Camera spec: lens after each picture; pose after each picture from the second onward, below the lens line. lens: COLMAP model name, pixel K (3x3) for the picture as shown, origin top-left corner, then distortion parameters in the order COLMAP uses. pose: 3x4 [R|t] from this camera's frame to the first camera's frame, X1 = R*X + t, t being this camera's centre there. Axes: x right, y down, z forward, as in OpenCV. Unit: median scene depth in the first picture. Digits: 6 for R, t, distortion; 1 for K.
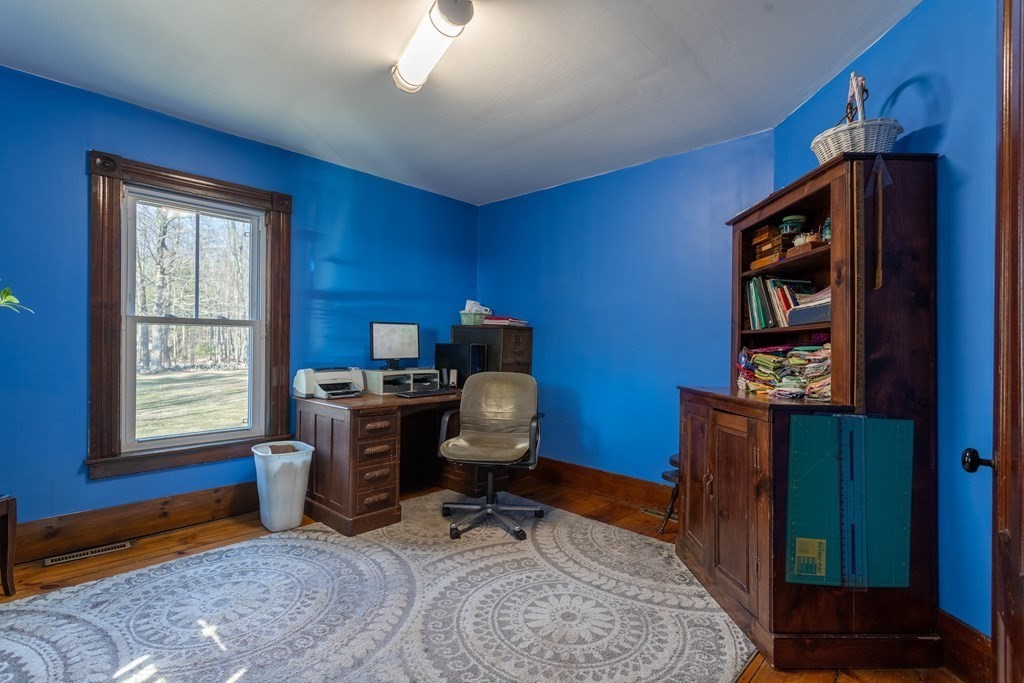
lens RADIAL K [[496.1, 0, 497.1], [0, 496.1, 343.6], [0, 0, 1]] dist [0.000428, 0.000048]
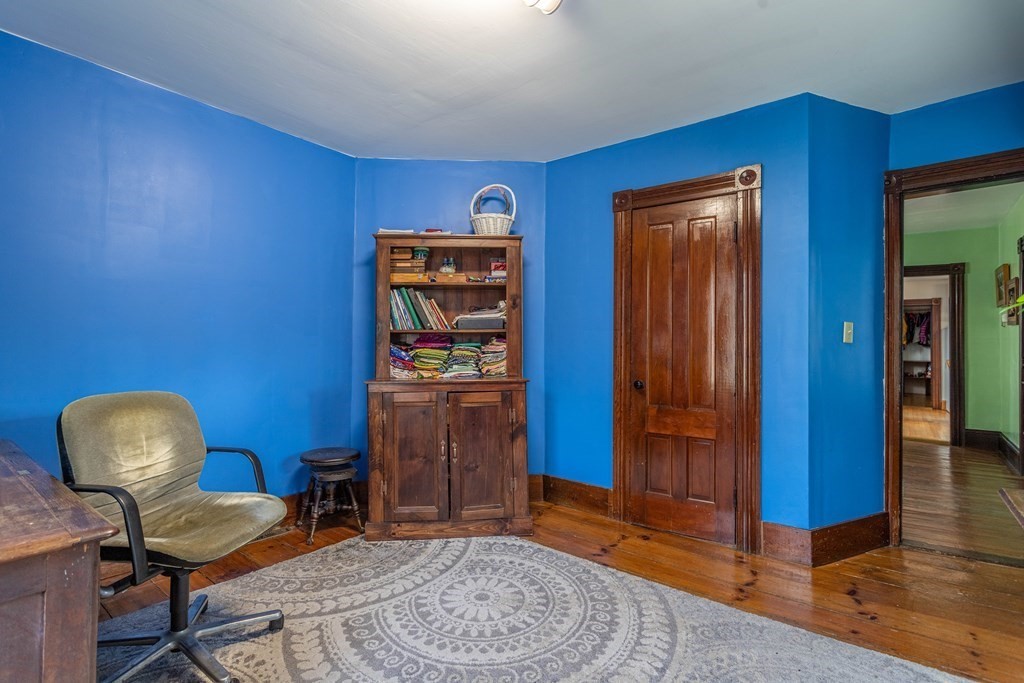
lens RADIAL K [[496.8, 0, 512.0], [0, 496.8, 341.5], [0, 0, 1]] dist [0.000739, 0.000231]
pose [[-0.120128, 0.000497, 0.992758, -0.855900], [-0.007931, 0.999967, -0.001461, 0.000363], [-0.992727, -0.008049, -0.120121, 0.986780]]
